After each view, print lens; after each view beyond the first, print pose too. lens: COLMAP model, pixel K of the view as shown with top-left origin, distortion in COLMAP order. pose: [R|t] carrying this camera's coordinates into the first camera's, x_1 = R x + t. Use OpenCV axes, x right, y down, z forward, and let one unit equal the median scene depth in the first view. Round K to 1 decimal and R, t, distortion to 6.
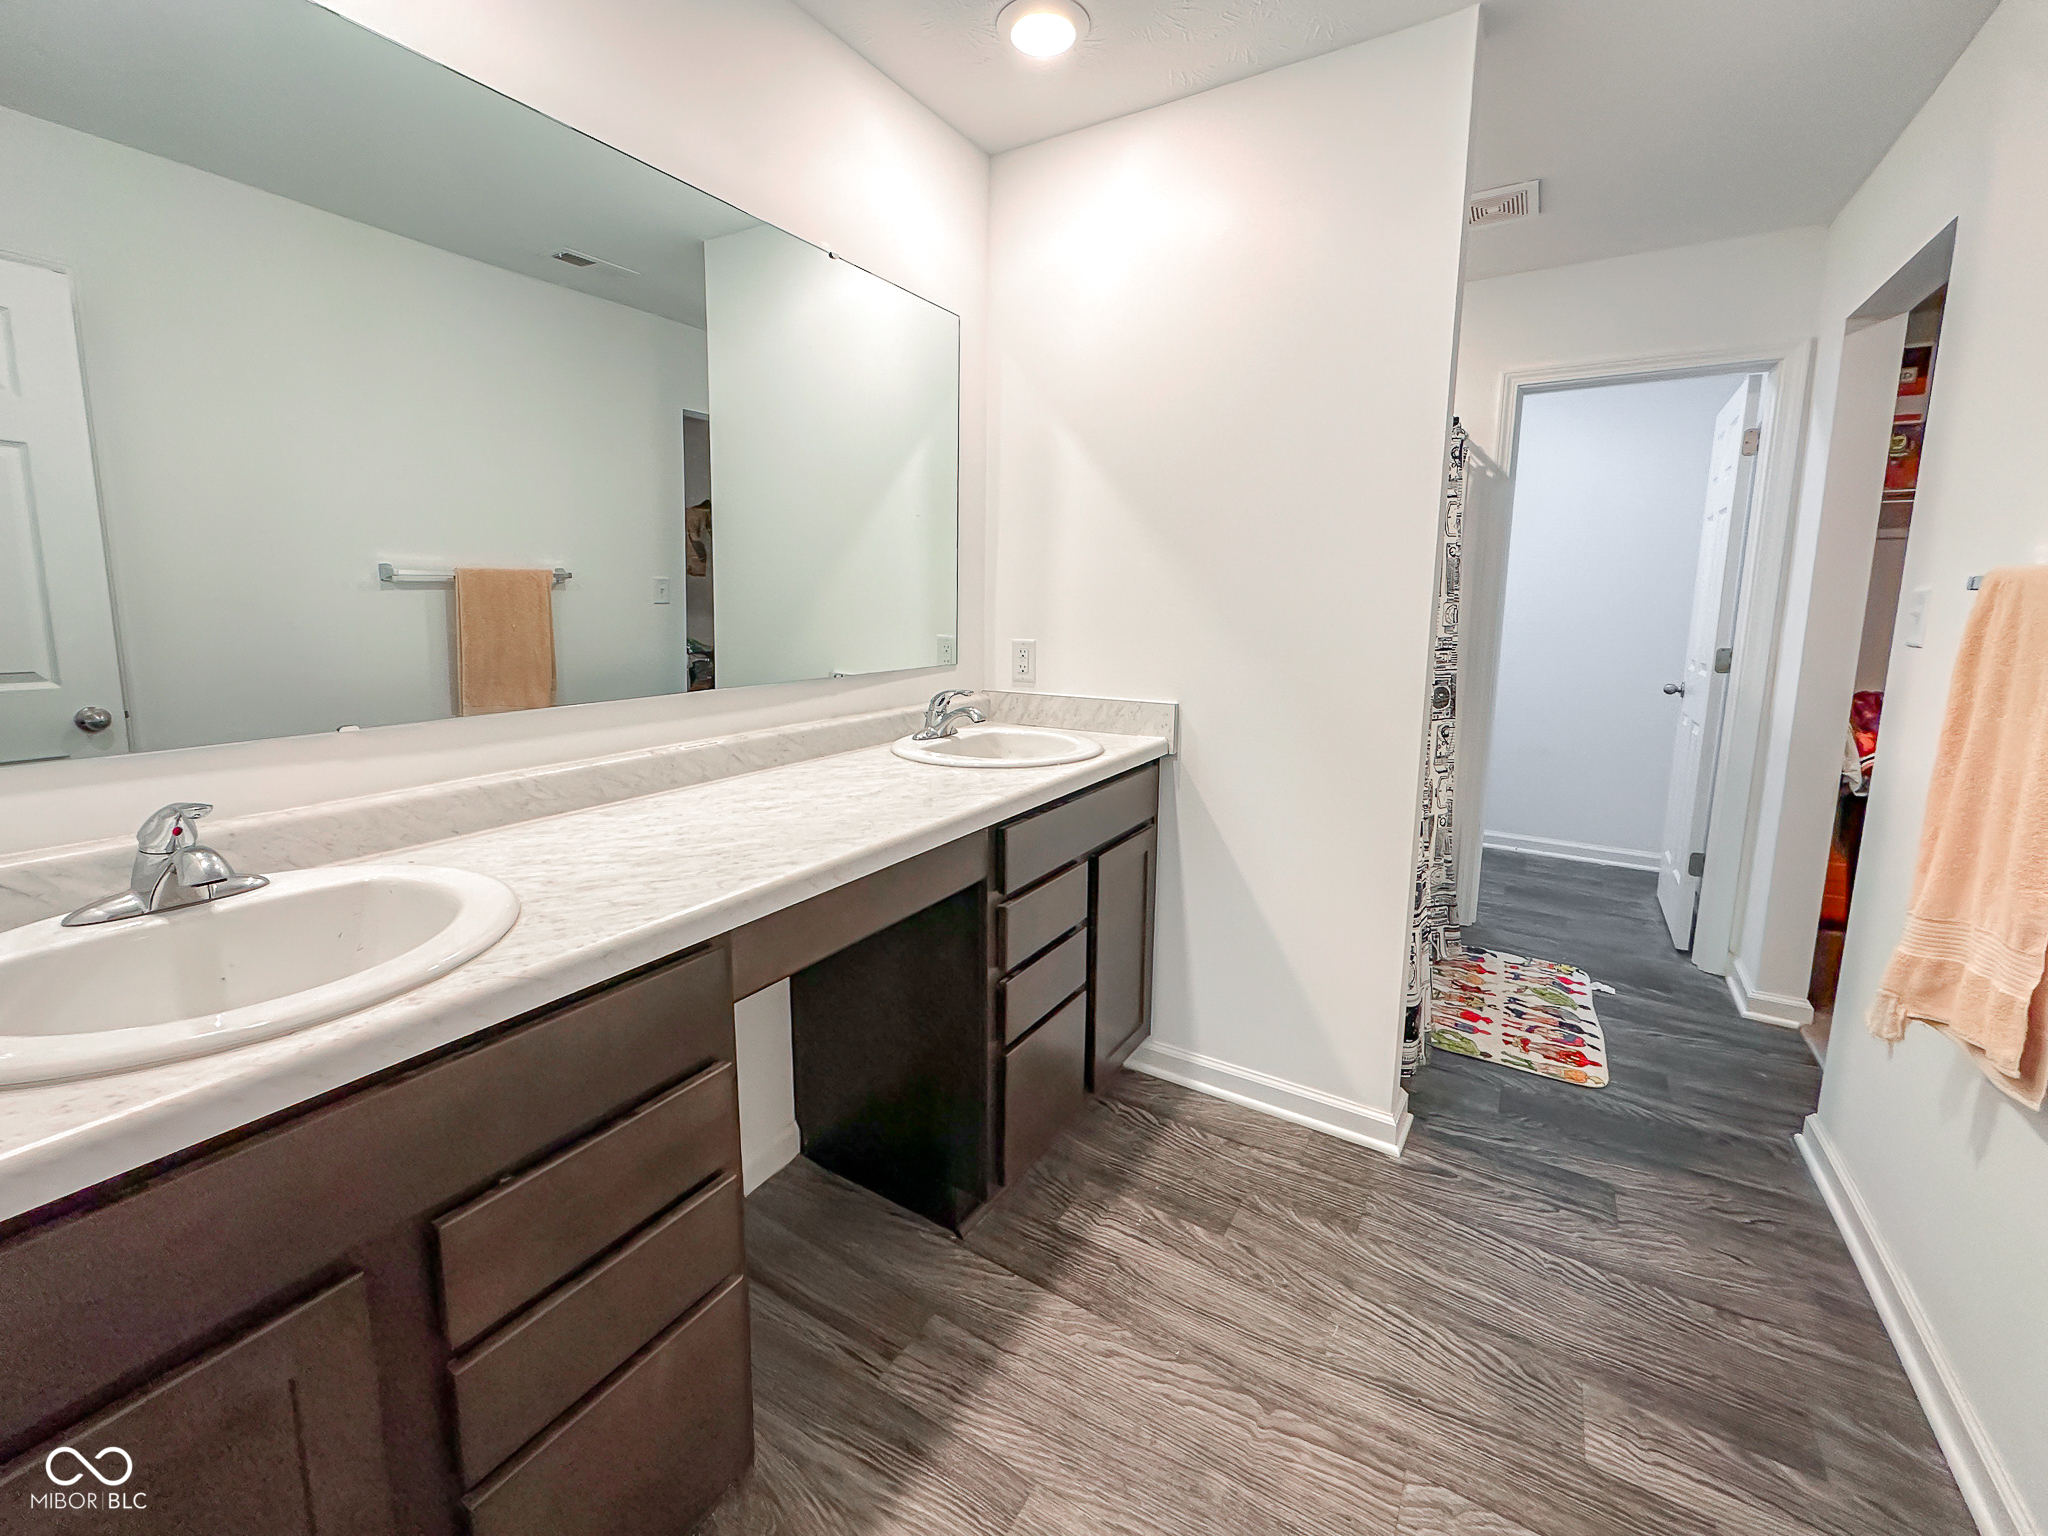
lens RADIAL K [[826.2, 0, 1000.7], [0, 826.2, 791.9], [0, 0, 1]] dist [-0.002269, 0.000053]
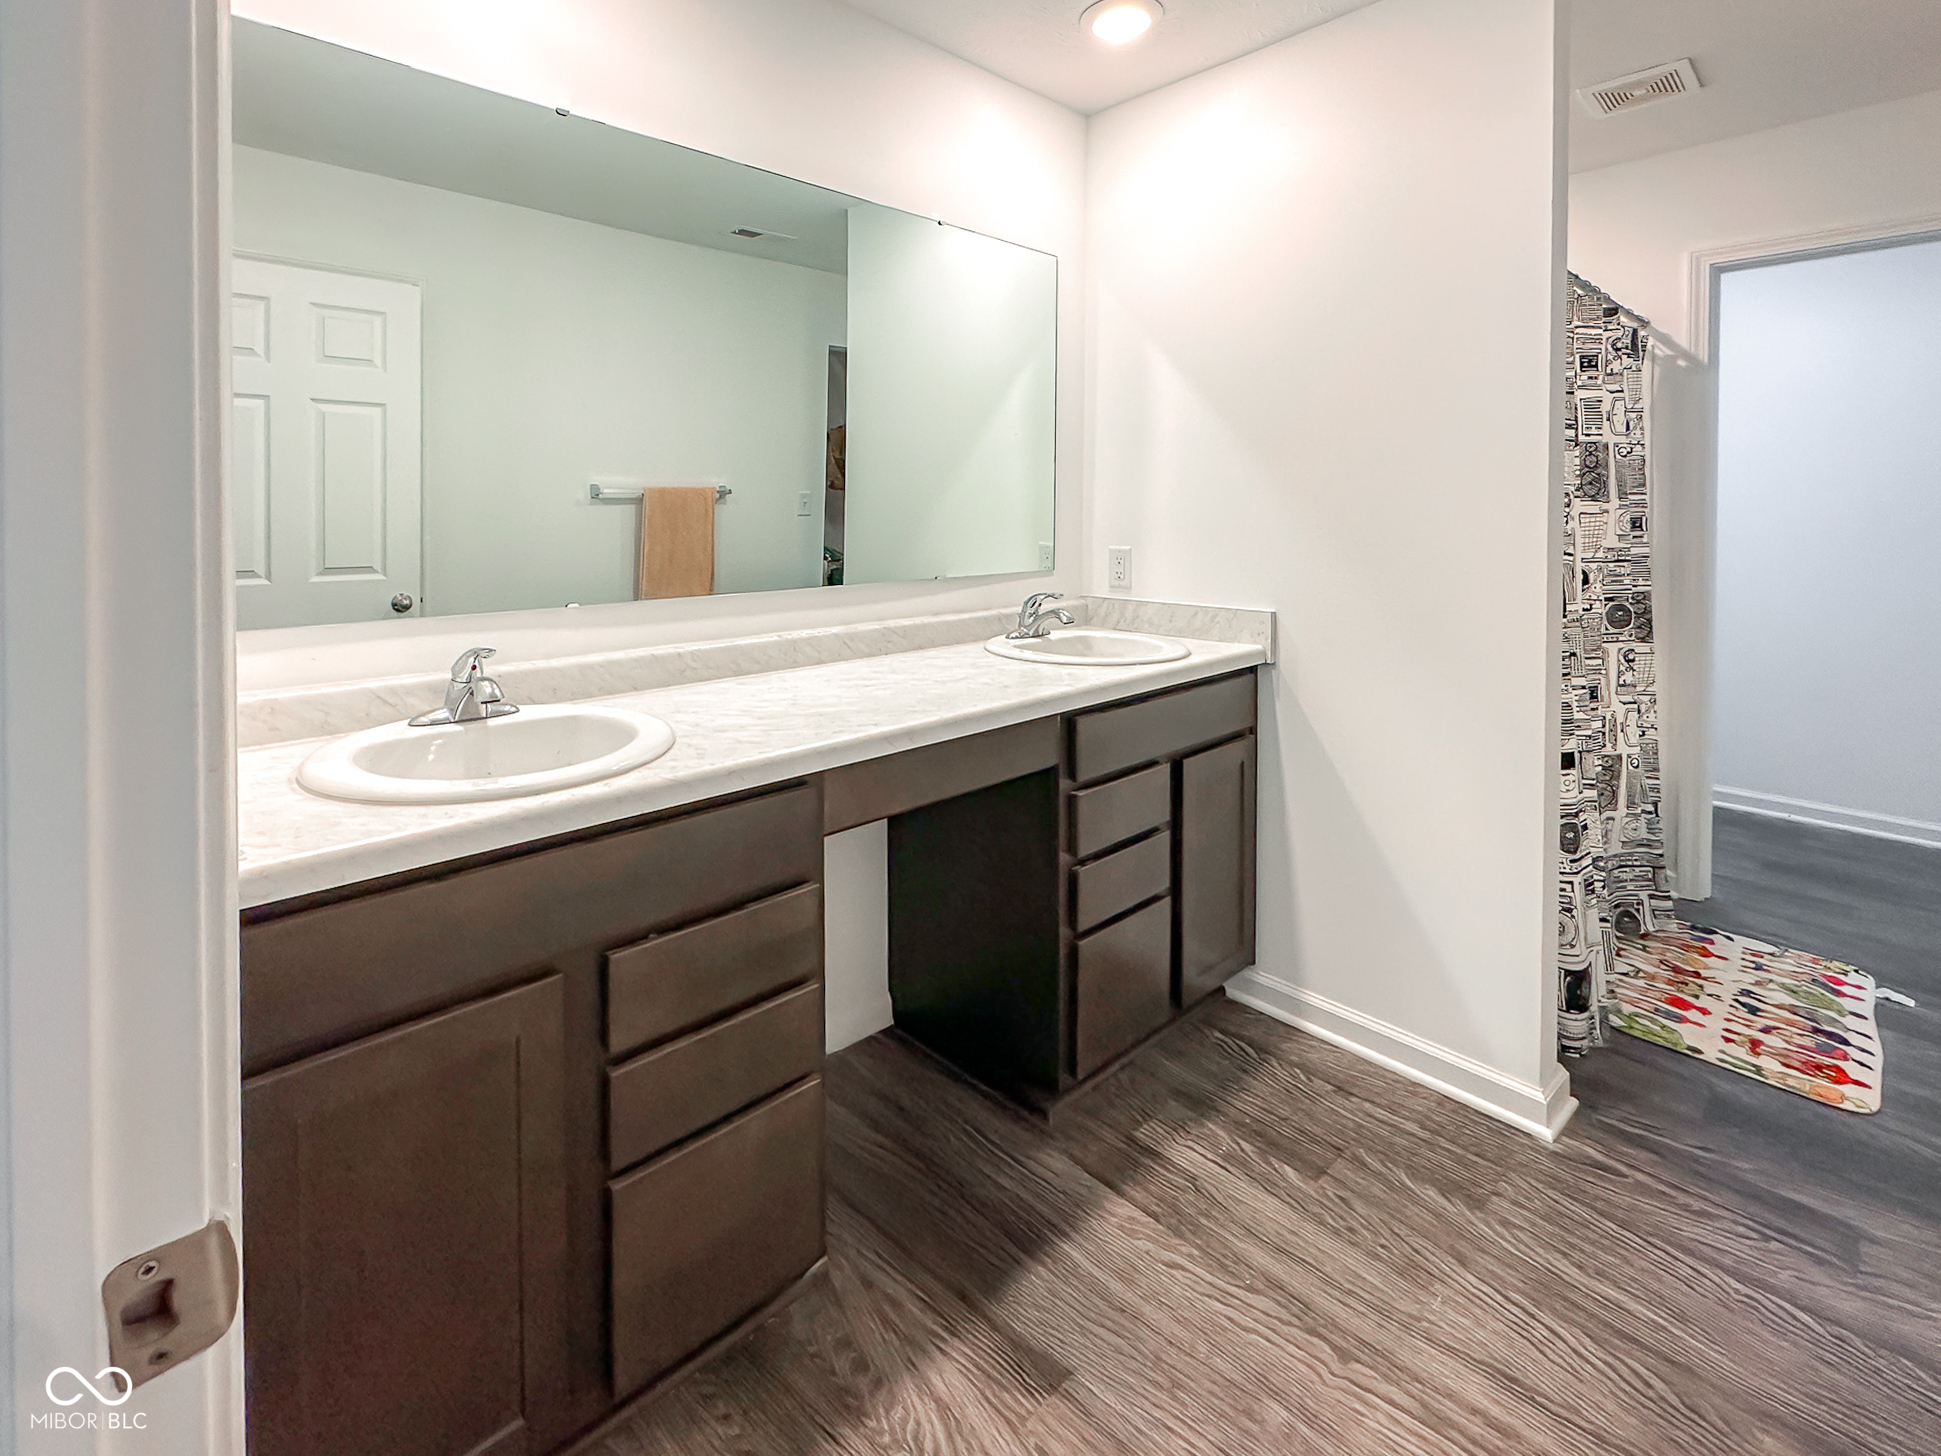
lens RADIAL K [[853.6, 0, 889.3], [0, 853.6, 682.3], [0, 0, 1]] dist [-0.002080, -0.000198]
pose [[0.957493, 0.049461, -0.284186, 0.061732], [-0.058053, 0.998074, -0.021886, 0.025240], [0.282556, 0.037454, 0.958519, -0.102736]]
